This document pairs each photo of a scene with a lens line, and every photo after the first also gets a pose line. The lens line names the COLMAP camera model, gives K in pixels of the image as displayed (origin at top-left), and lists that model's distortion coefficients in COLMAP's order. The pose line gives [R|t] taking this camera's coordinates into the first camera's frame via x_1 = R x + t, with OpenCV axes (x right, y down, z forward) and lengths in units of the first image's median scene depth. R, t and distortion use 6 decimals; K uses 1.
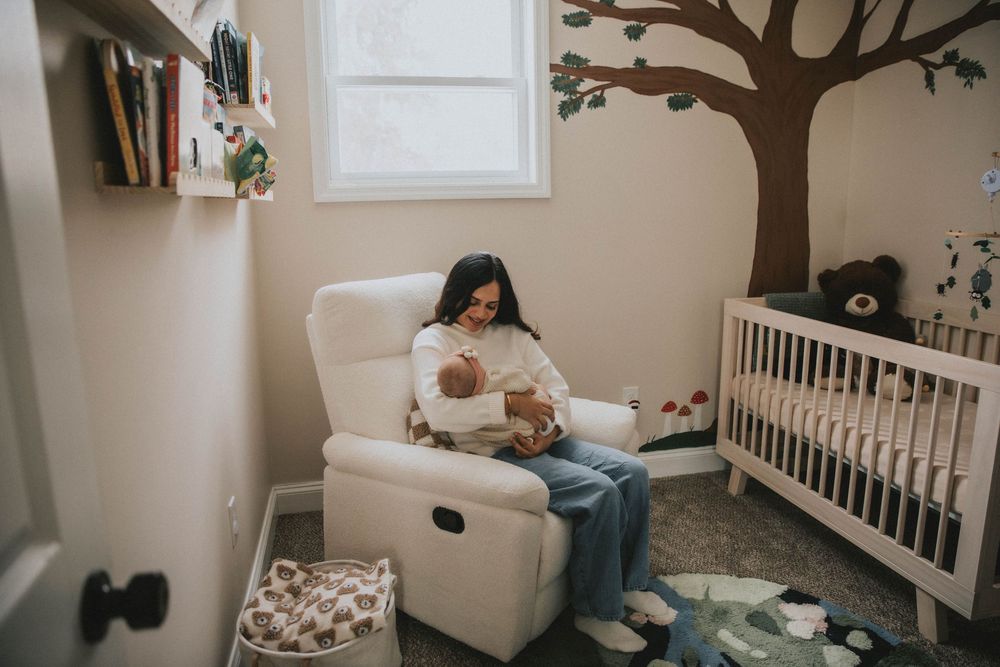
lens RADIAL K [[670.8, 0, 500.0], [0, 670.8, 333.5], [0, 0, 1]] dist [-0.069233, -0.000427]
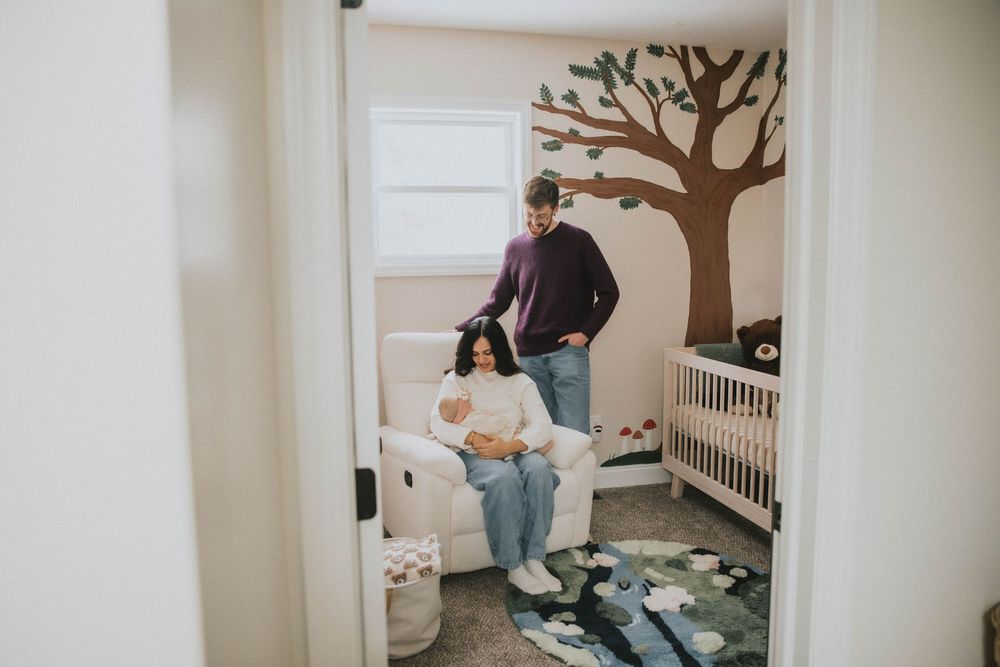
lens RADIAL K [[739.4, 0, 500.0], [0, 739.4, 333.5], [0, 0, 1]] dist [0.000425, 0.000079]
pose [[0.999913, 0.002740, 0.012902, -0.011269], [-0.001594, 0.996123, -0.087958, 0.050946], [-0.013093, 0.087929, 0.996041, -0.490605]]
